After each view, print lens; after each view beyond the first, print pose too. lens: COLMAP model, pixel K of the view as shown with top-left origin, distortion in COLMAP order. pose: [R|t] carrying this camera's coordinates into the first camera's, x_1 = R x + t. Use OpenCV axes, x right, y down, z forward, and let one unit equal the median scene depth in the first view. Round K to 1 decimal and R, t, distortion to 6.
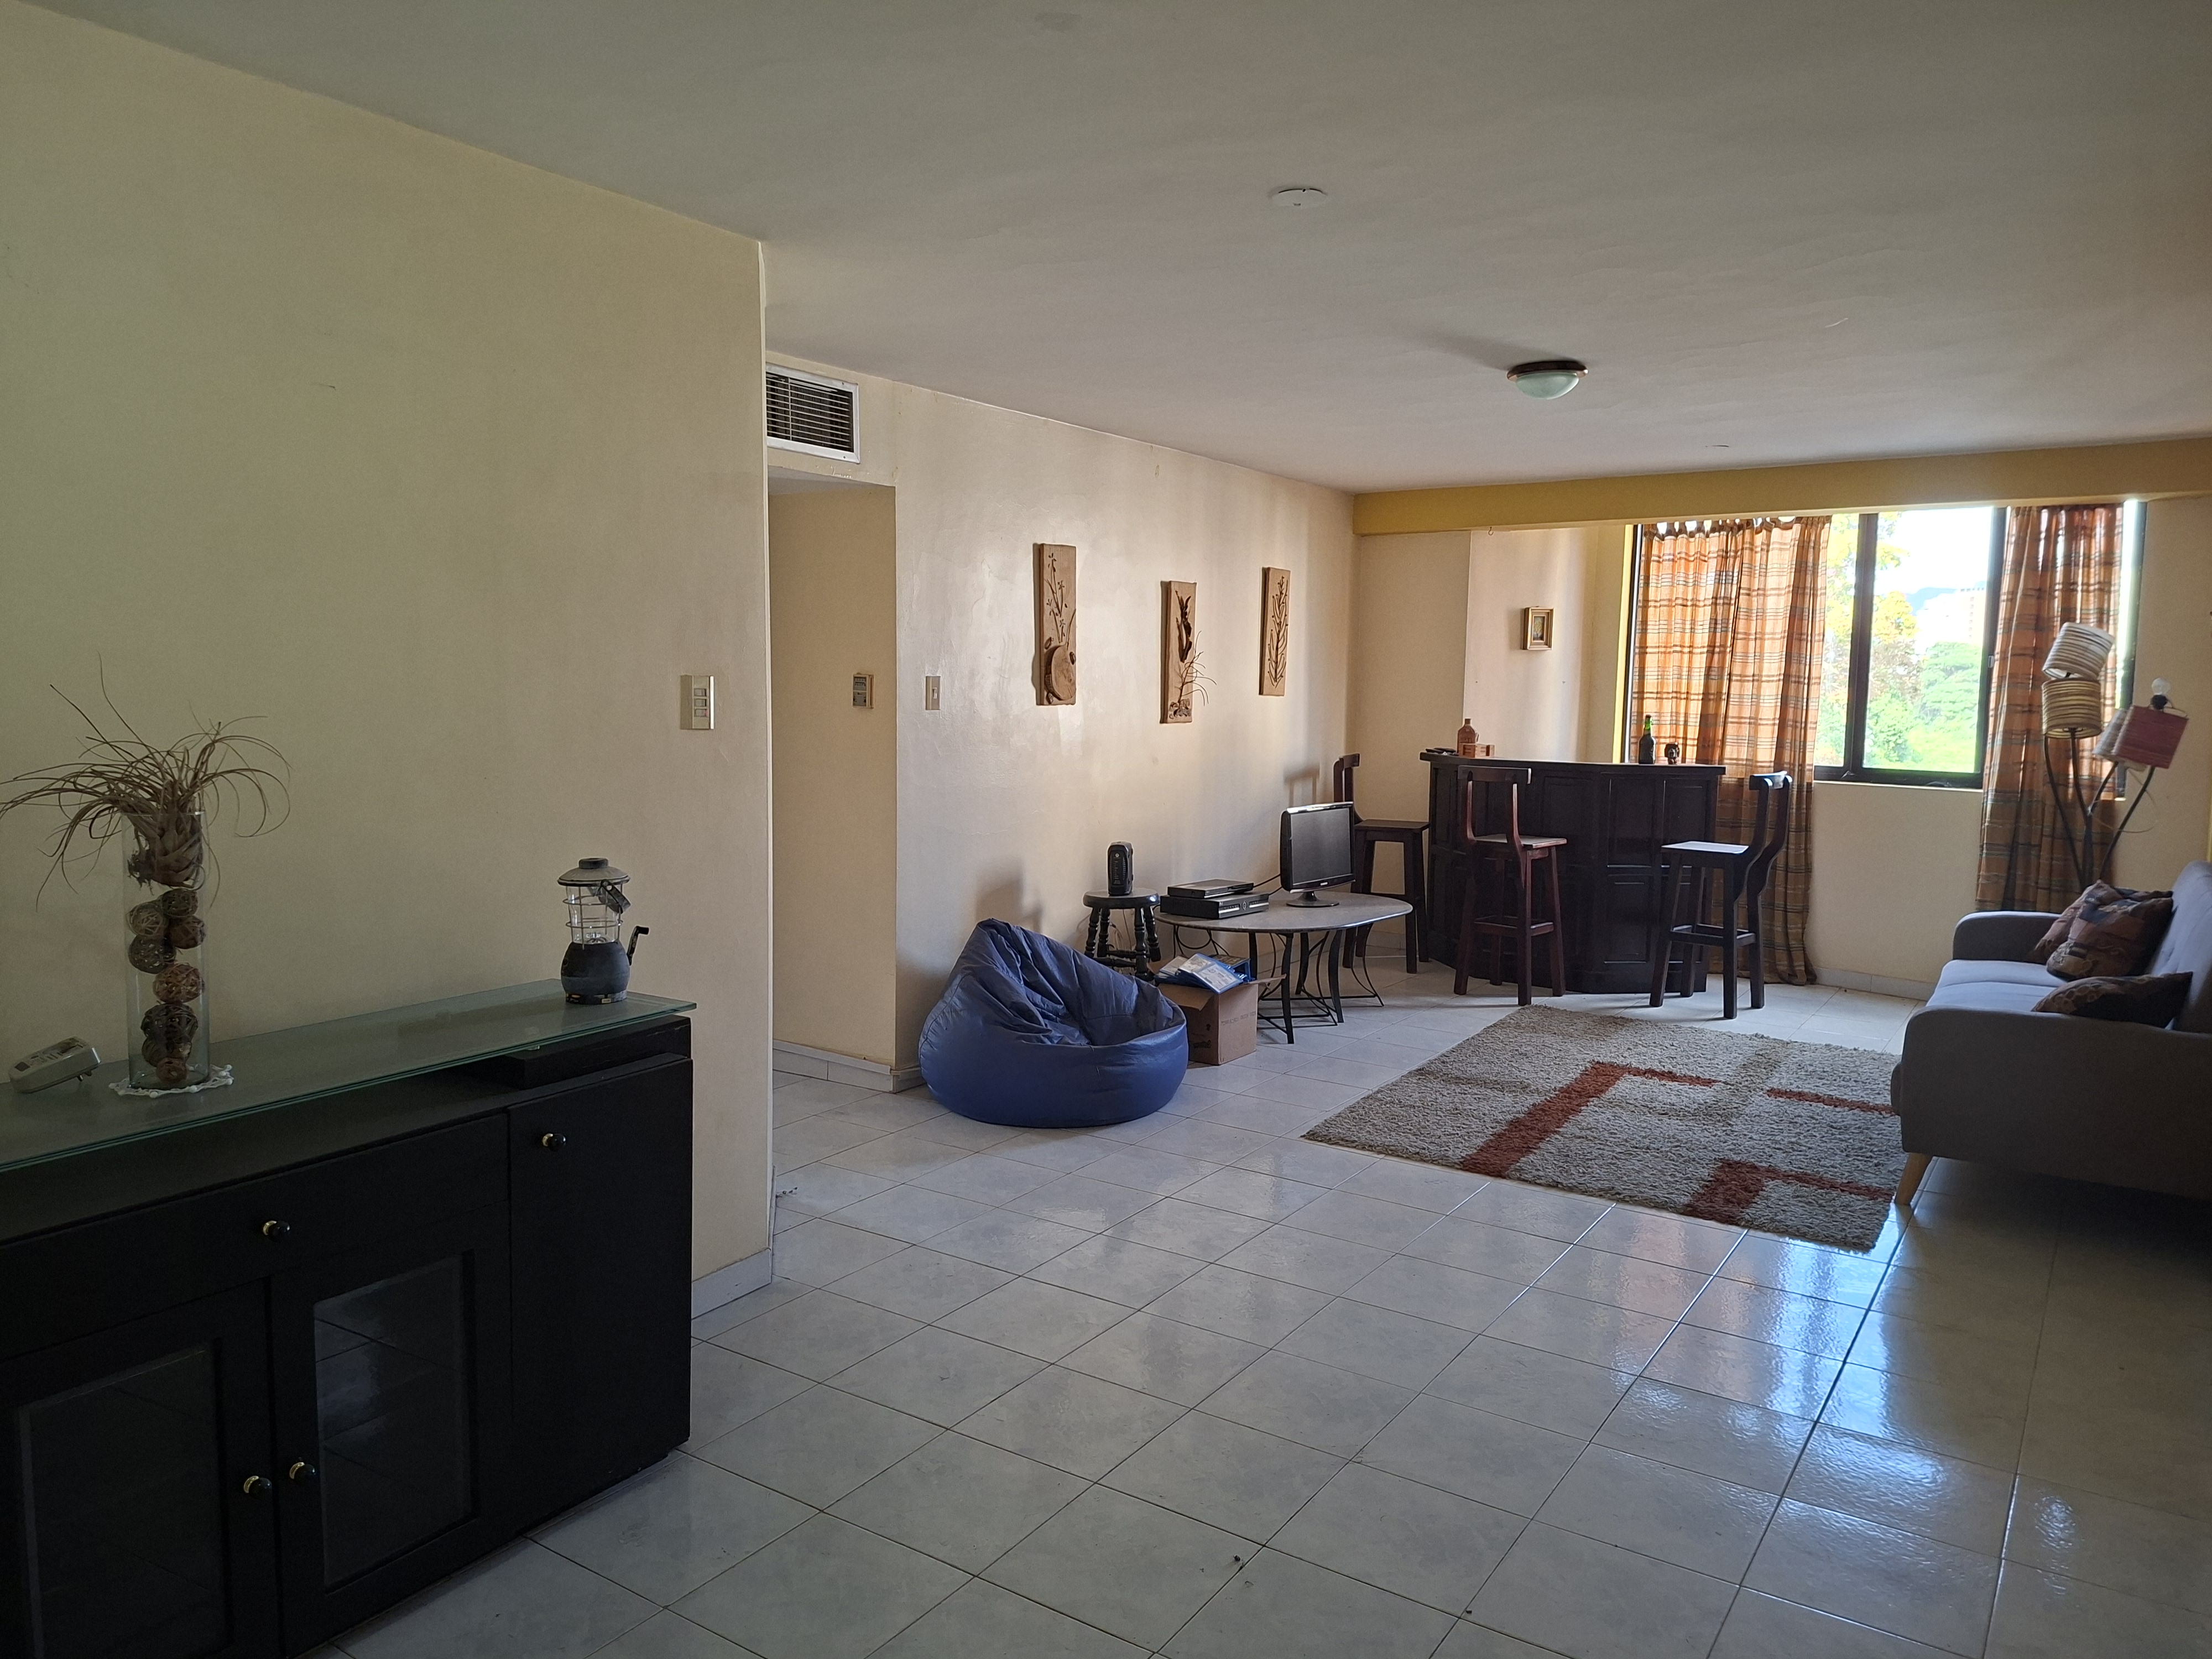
lens RADIAL K [[1562.6, 0, 1106.0], [0, 1562.6, 829.5], [0, 0, 1]] dist [0.136179, -0.168900]
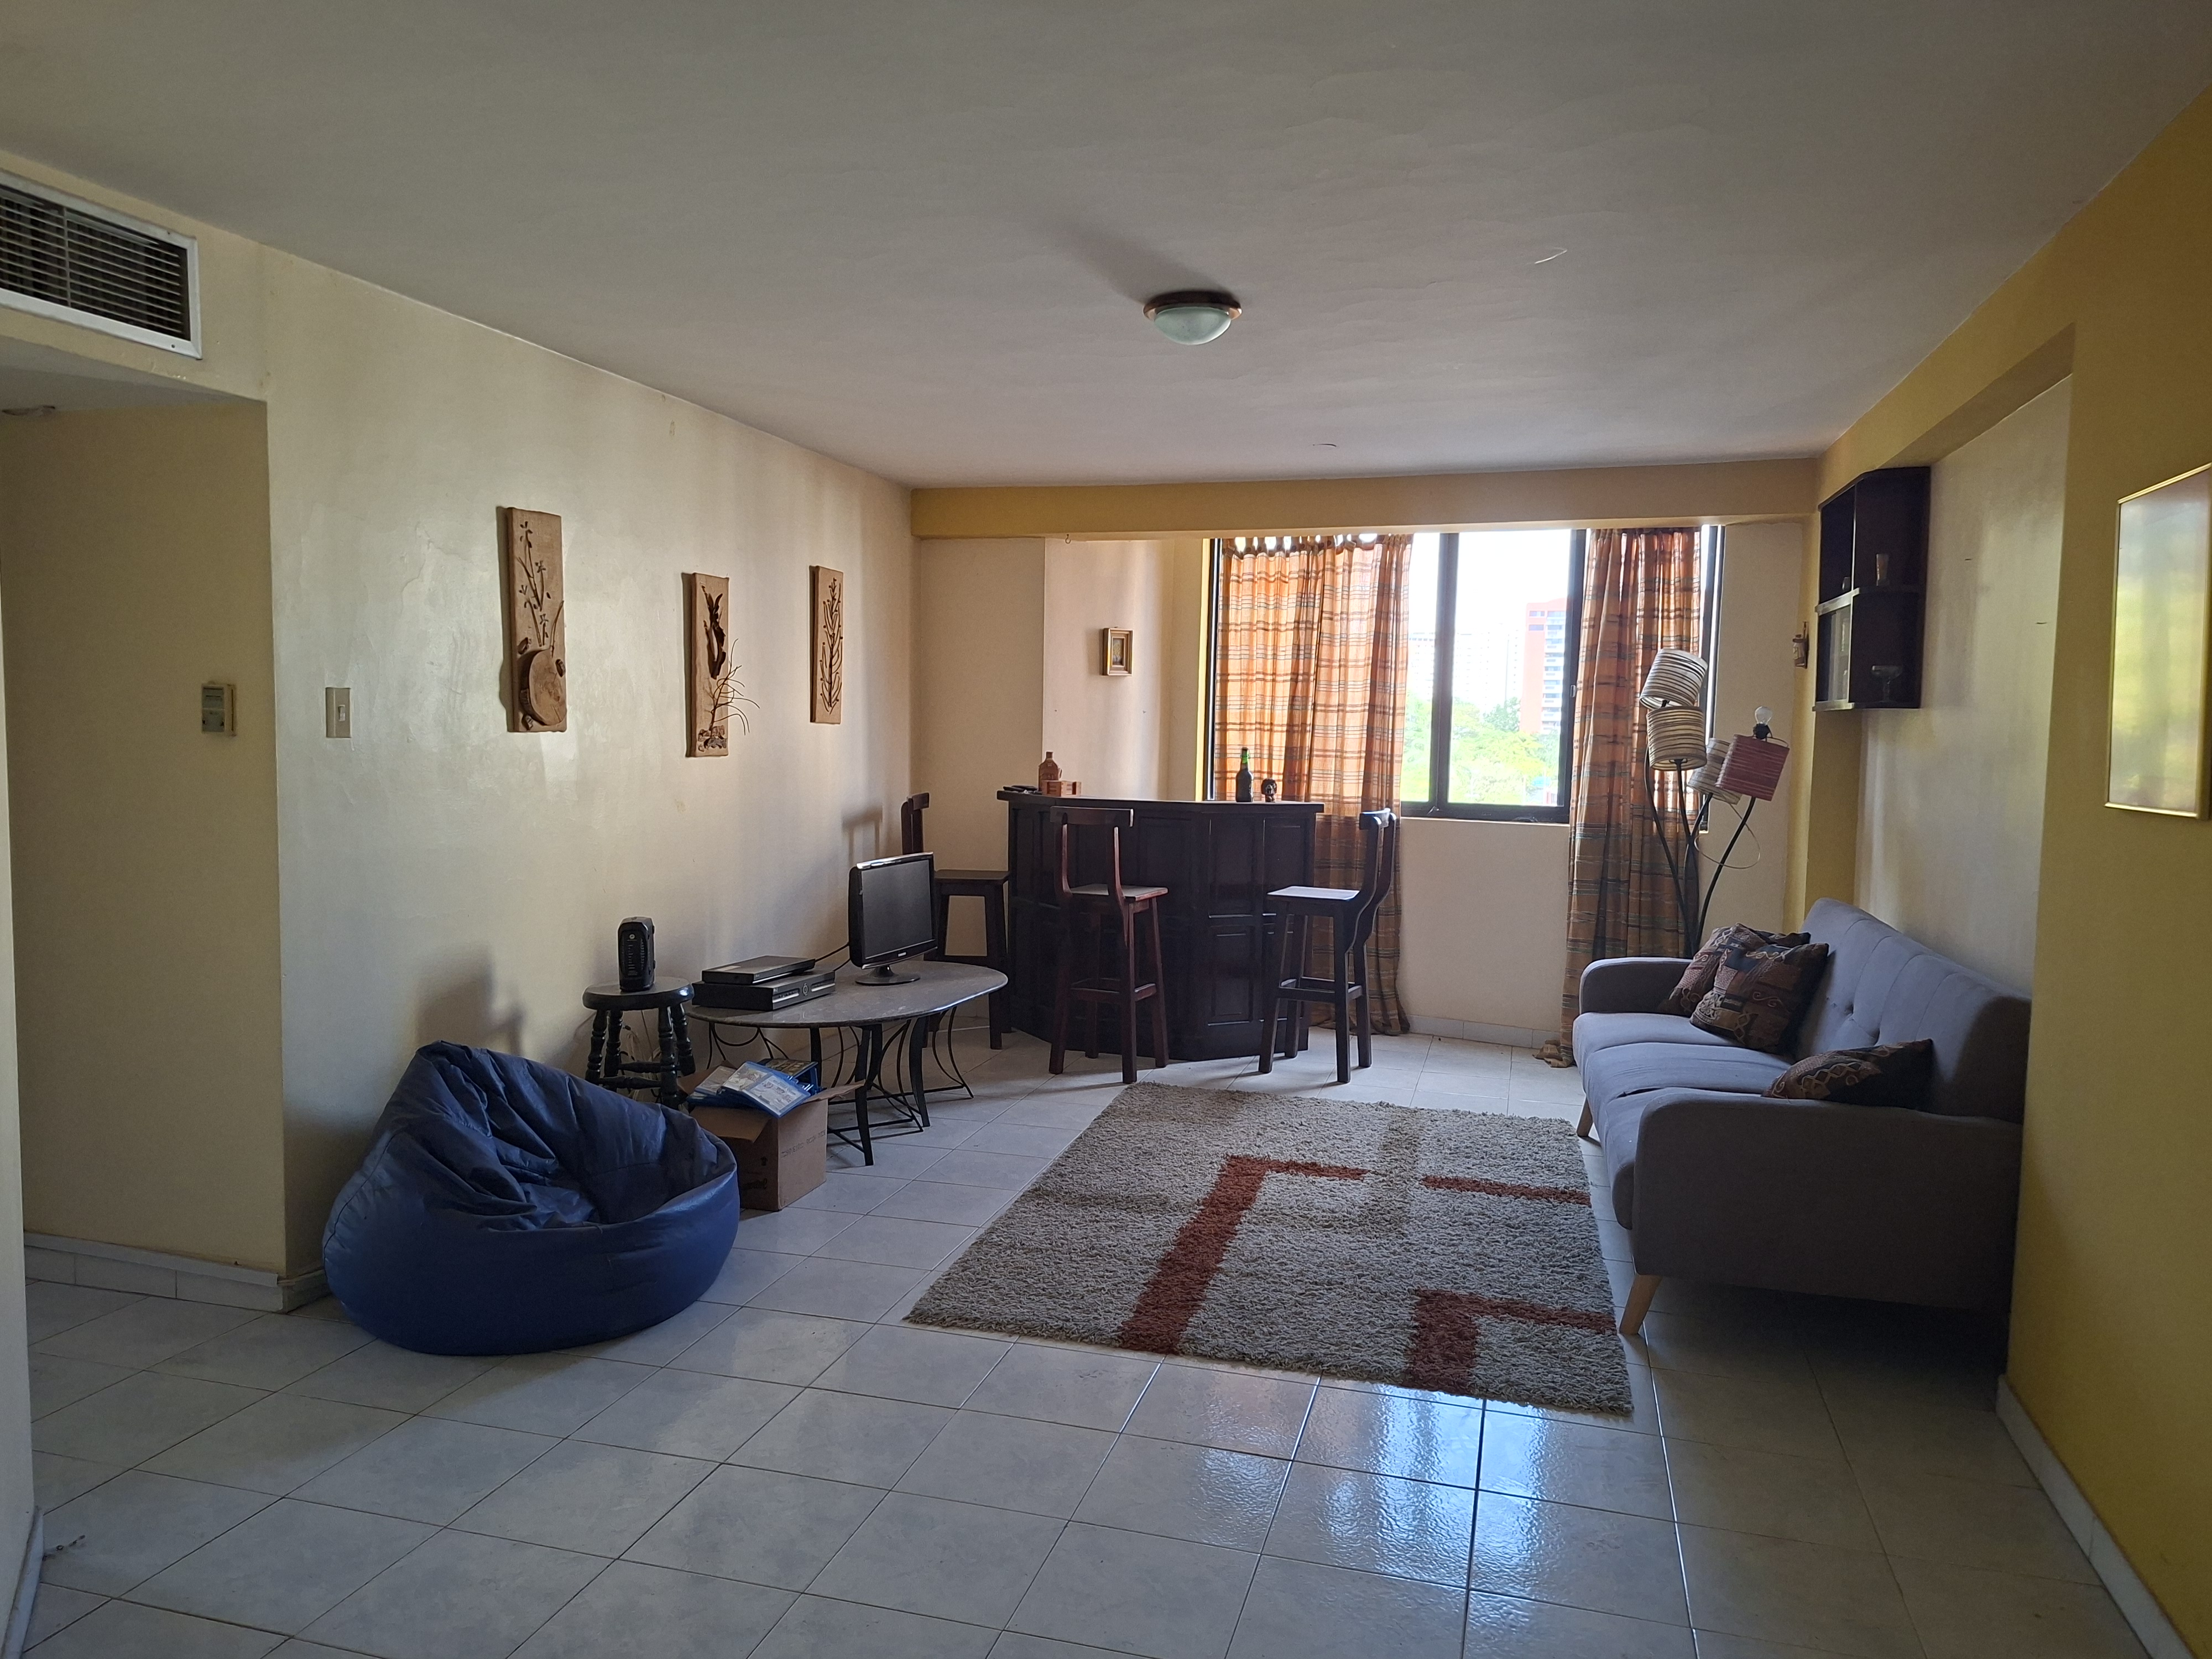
lens RADIAL K [[1562.6, 0, 1106.0], [0, 1562.6, 829.5], [0, 0, 1]] dist [0.136179, -0.168900]
pose [[0.953312, -0.019201, 0.301377, -0.003055], [0.025965, 0.999493, -0.018451, -0.013376], [-0.300869, 0.025415, 0.953327, 0.211209]]
